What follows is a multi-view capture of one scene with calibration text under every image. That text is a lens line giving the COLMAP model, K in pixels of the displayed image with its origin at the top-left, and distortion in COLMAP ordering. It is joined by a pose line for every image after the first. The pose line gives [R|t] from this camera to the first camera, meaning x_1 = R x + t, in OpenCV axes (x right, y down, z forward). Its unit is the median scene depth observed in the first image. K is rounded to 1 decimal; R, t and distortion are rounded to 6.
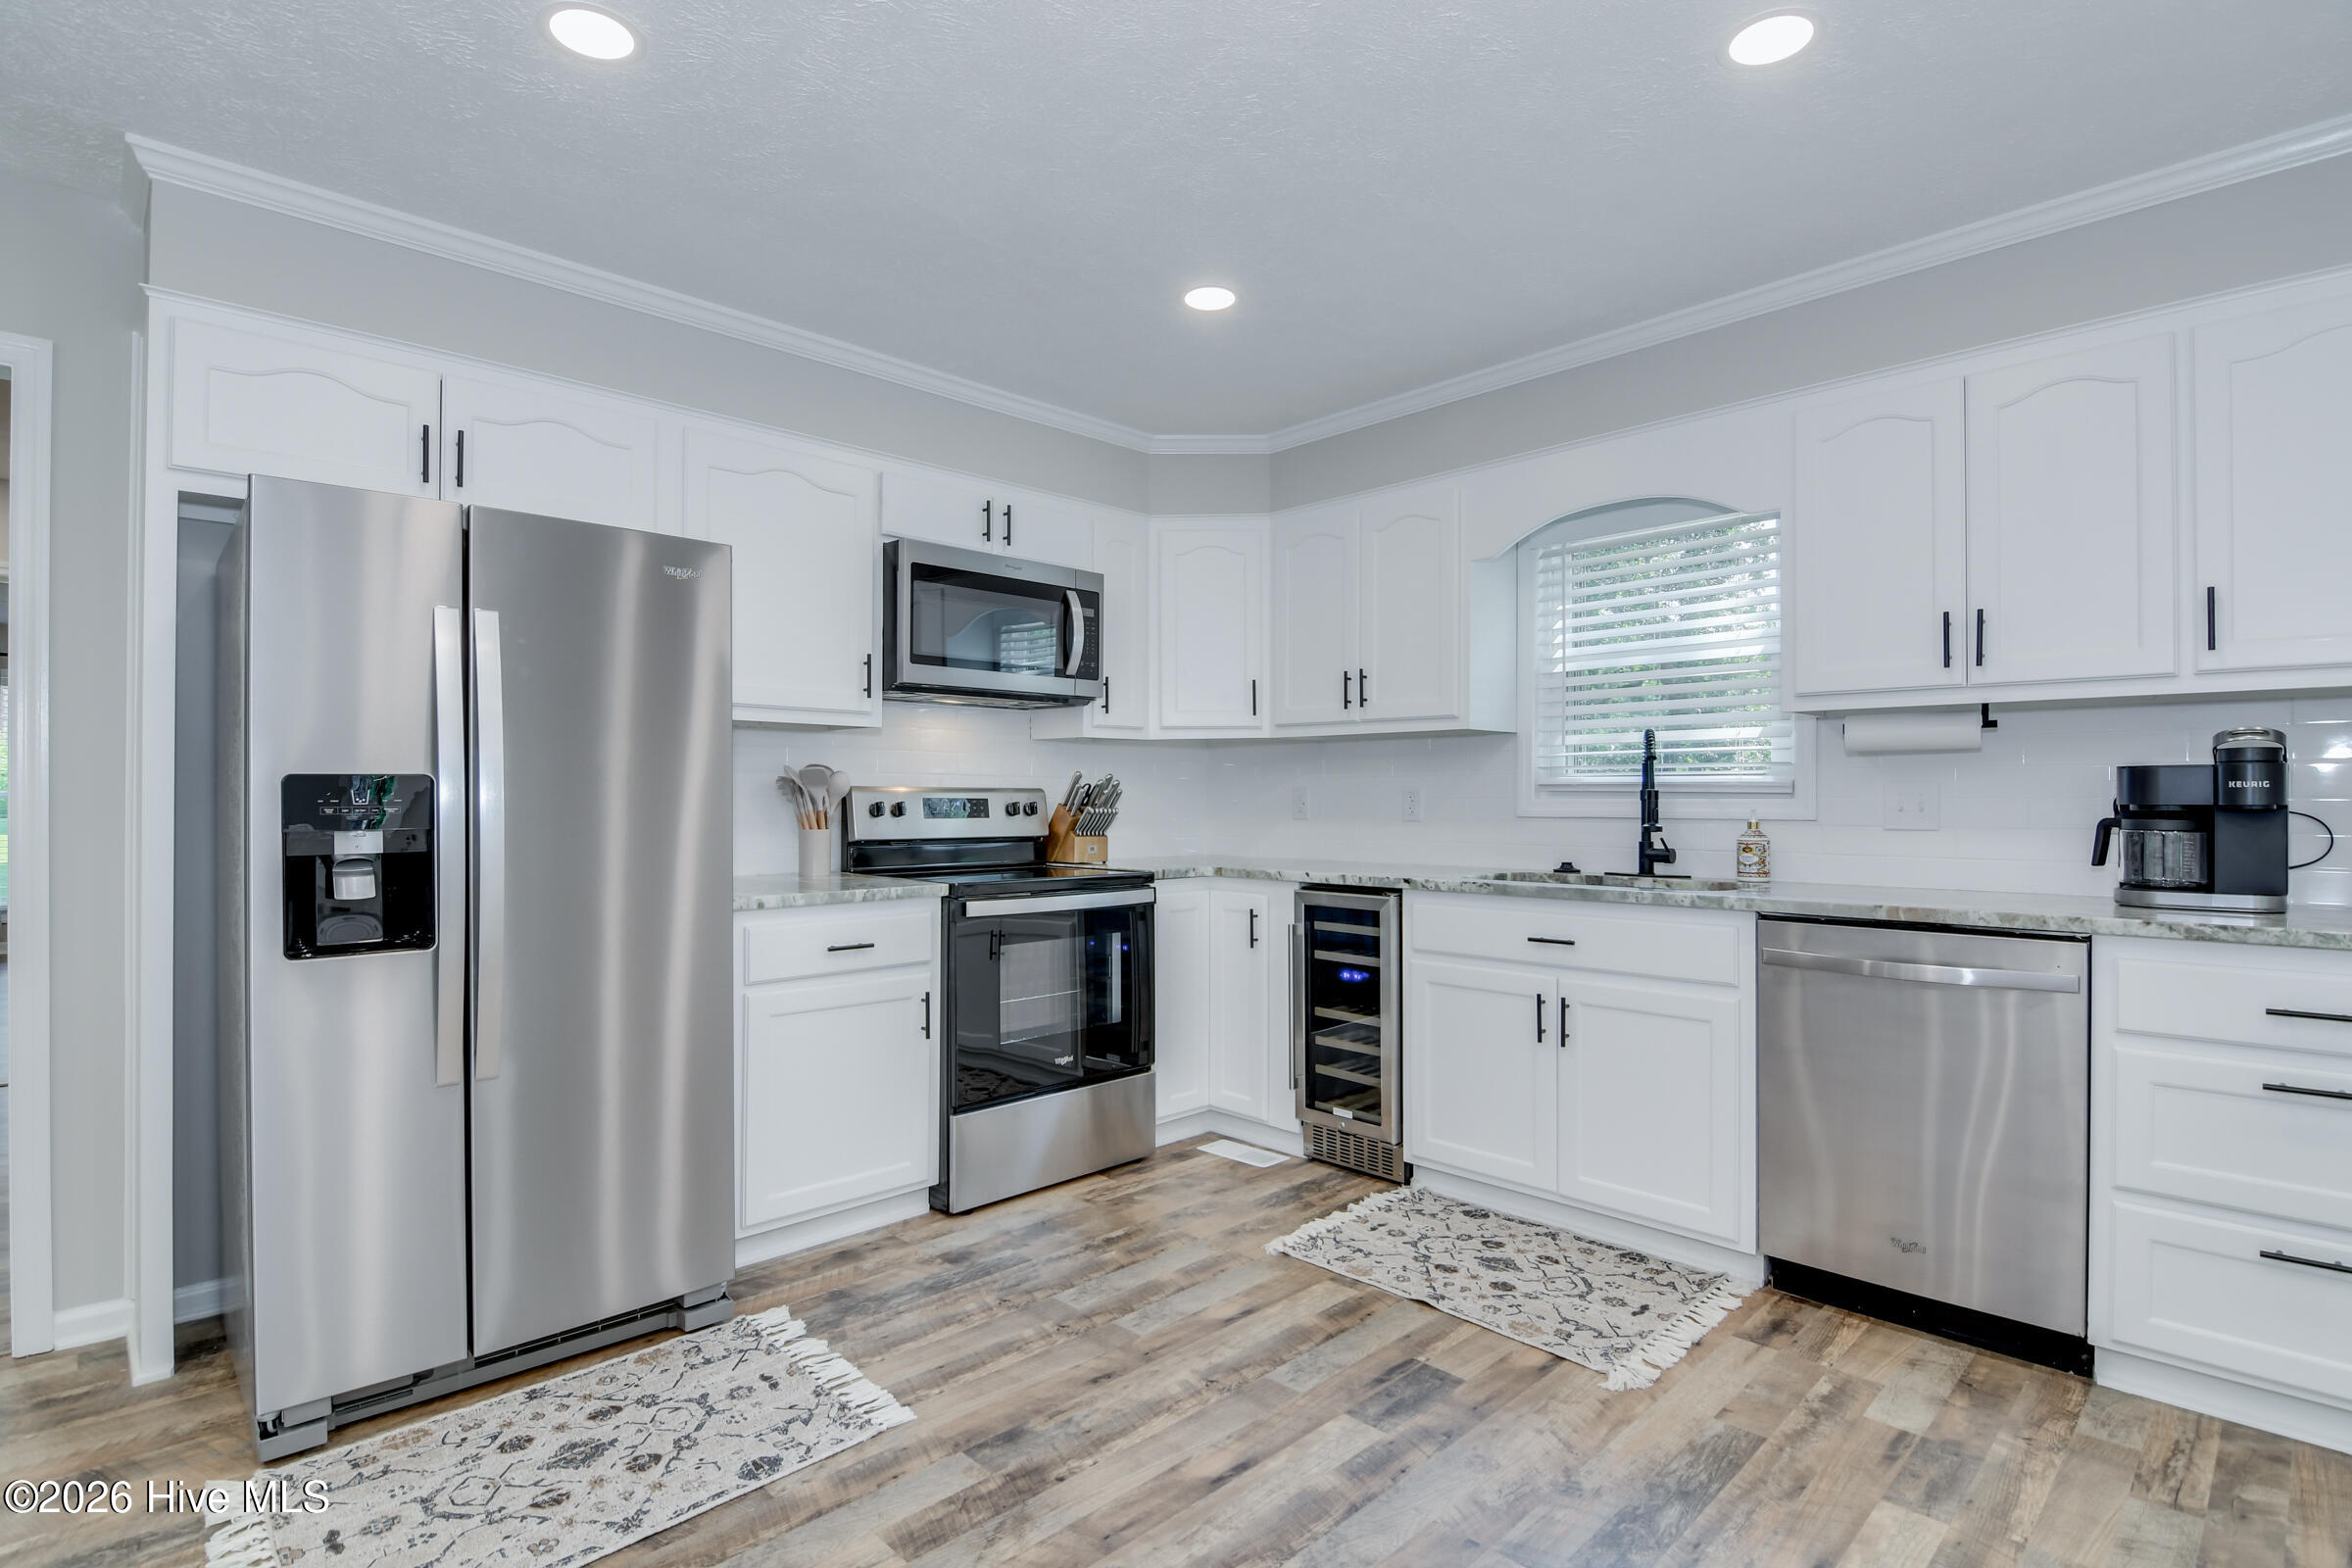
lens RADIAL K [[1131.9, 0, 1174.9], [0, 1131.9, 790.1], [0, 0, 1]] dist [-0.009655, -0.003263]
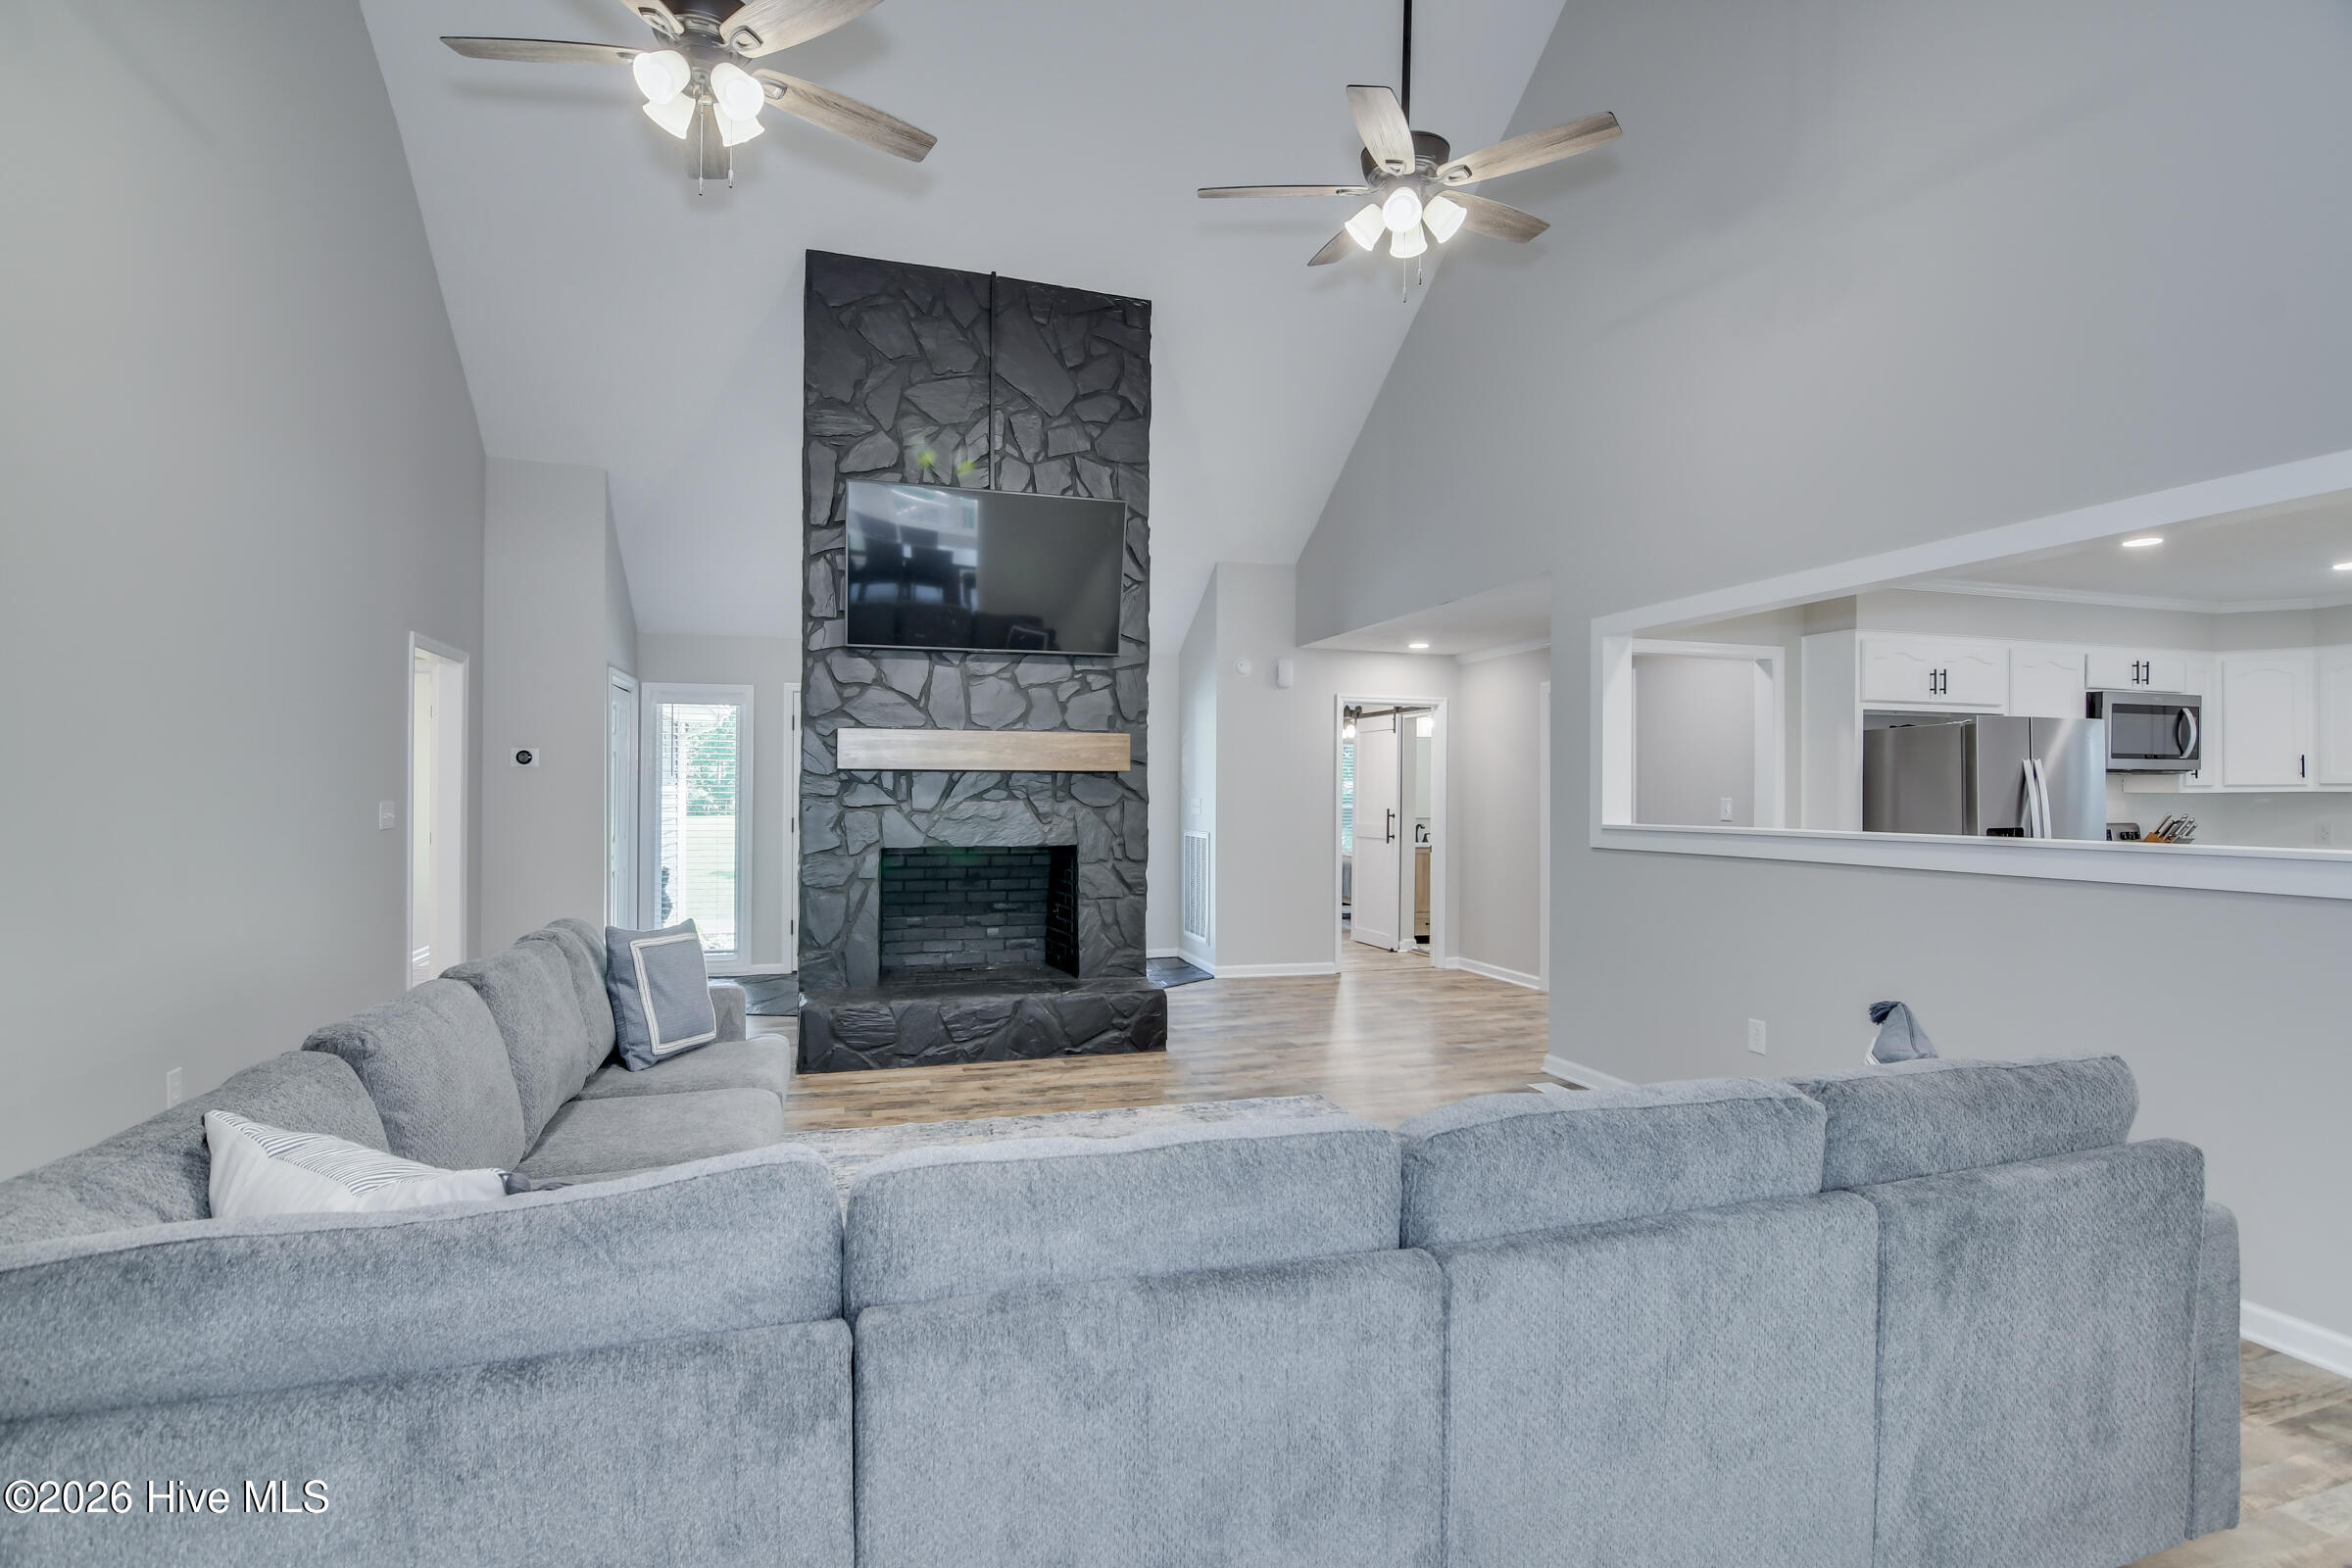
lens RADIAL K [[1131.9, 0, 1178.2], [0, 1131.9, 789.6], [0, 0, 1]] dist [-0.009655, -0.003263]
pose [[0.892108, 0.006130, -0.451781, -0.703312], [-0.006435, 0.999979, 0.000860, -0.047333], [0.451777, 0.002140, 0.892128, -1.219482]]
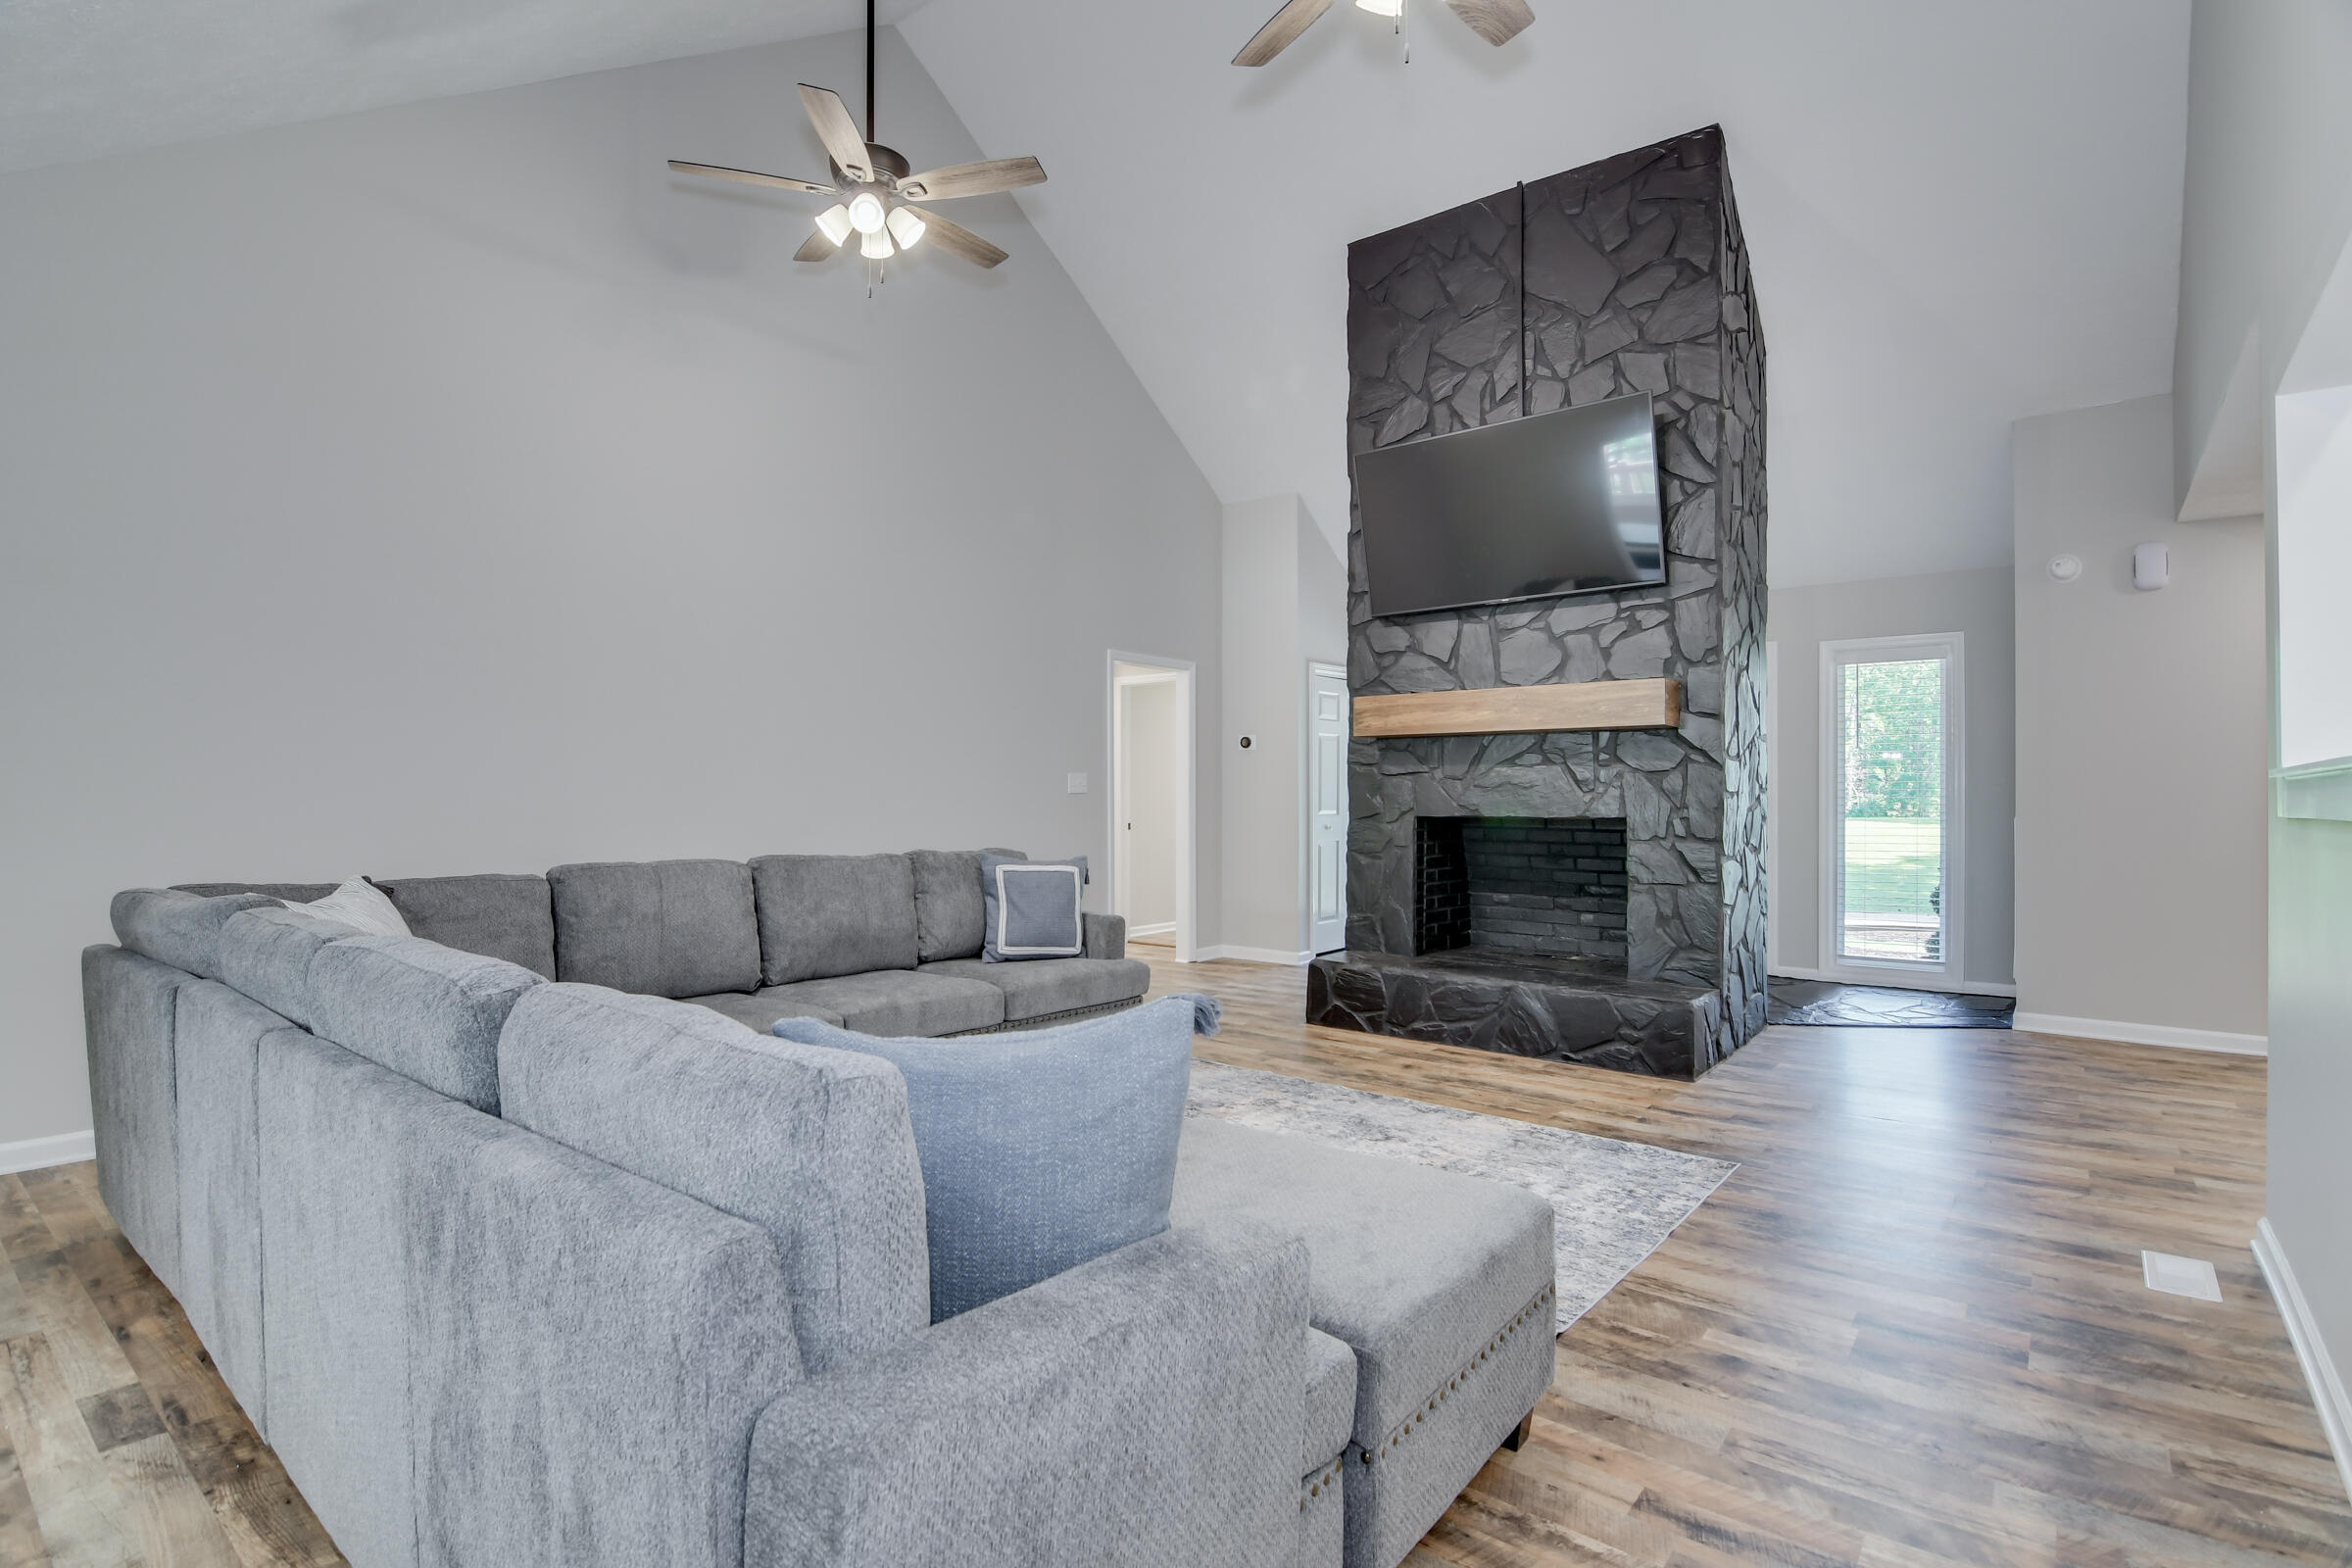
lens RADIAL K [[1131.9, 0, 1178.3], [0, 1131.9, 791.8], [0, 0, 1]] dist [-0.009655, -0.003263]
pose [[0.120114, -0.000475, -0.992760, -0.255742], [-0.000439, 1.000000, -0.000532, 0.008816], [0.992760, 0.000500, 0.120114, -0.474946]]
